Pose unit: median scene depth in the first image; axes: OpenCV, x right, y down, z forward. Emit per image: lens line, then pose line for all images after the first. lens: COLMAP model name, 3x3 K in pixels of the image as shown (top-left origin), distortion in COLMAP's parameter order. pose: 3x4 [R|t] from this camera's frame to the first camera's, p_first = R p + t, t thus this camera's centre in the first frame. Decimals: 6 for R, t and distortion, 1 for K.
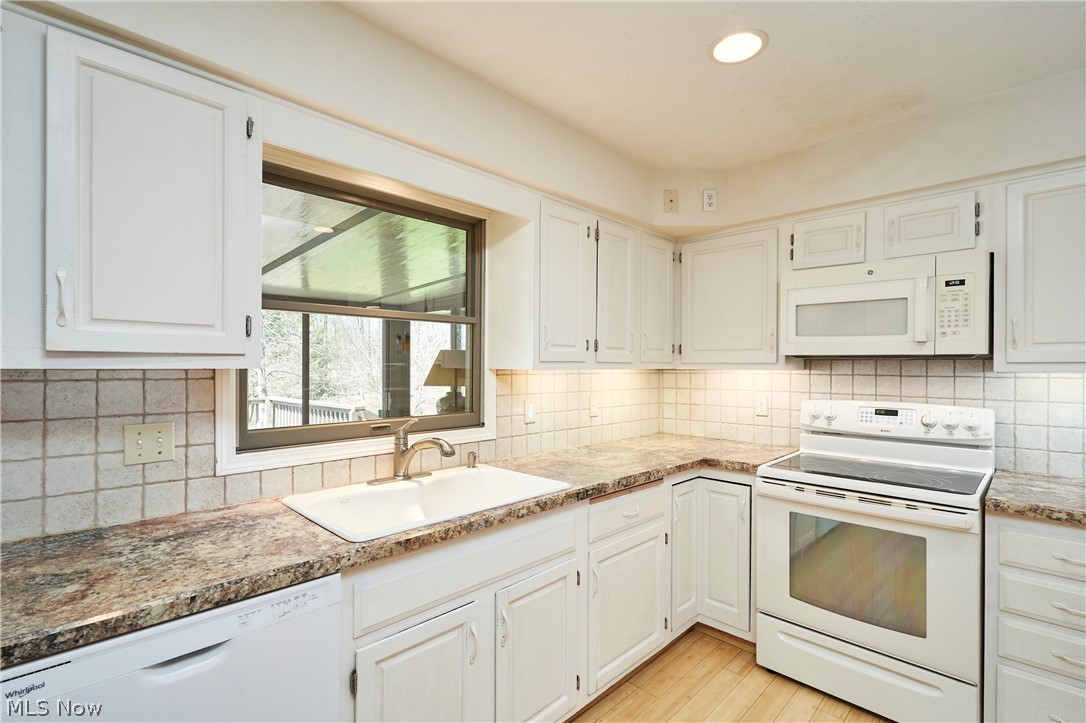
lens RADIAL K [[501.2, 0, 540.8], [0, 501.2, 368.3], [0, 0, 1]] dist [-0.002063, 0.000284]
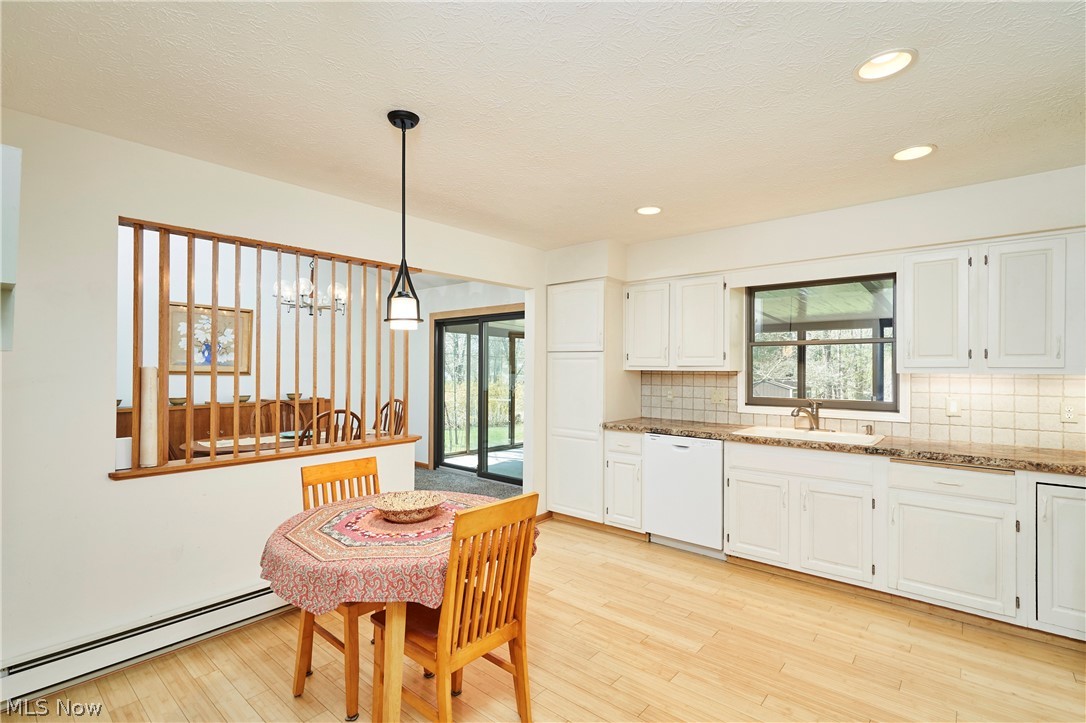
lens RADIAL K [[501.2, 0, 546.3], [0, 501.2, 364.9], [0, 0, 1]] dist [-0.002063, 0.000284]
pose [[0.076083, -0.012419, -0.997024, 1.276618], [-0.011279, 0.999848, -0.013314, 0.009265], [0.997038, 0.012258, 0.075931, -0.127599]]
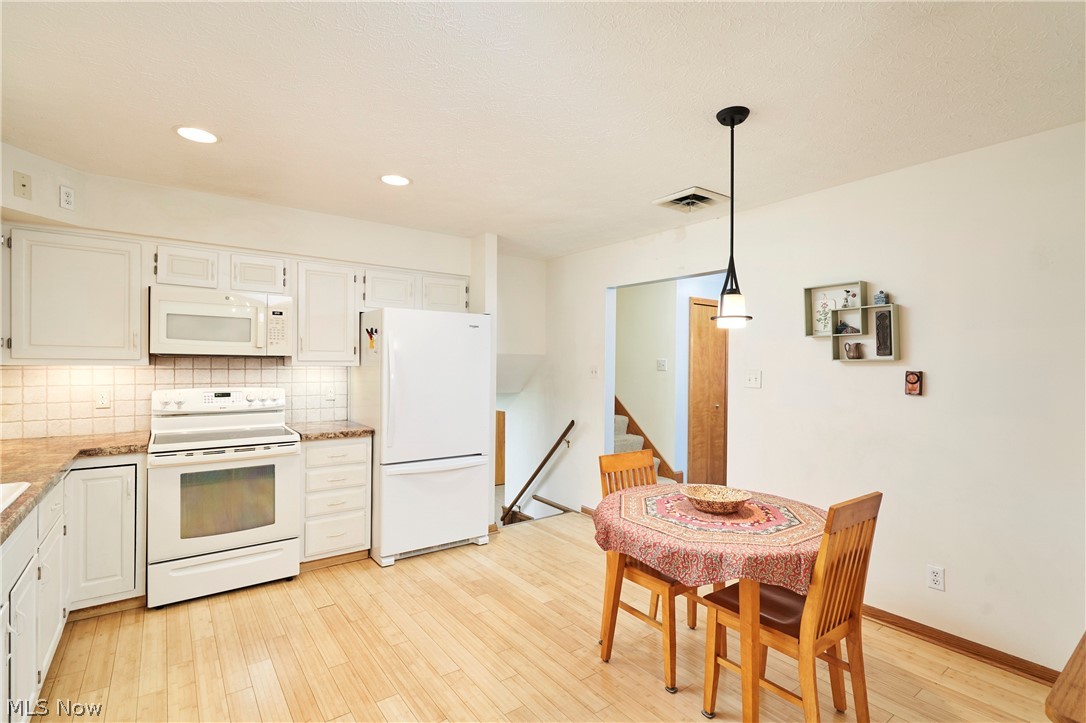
lens RADIAL K [[501.2, 0, 543.8], [0, 501.2, 363.2], [0, 0, 1]] dist [-0.002063, 0.000284]
pose [[0.151512, -0.000018, 0.988455, -0.610298], [0.000181, 1.000000, -0.000010, -0.001493], [-0.988455, 0.000180, 0.151512, -0.123908]]
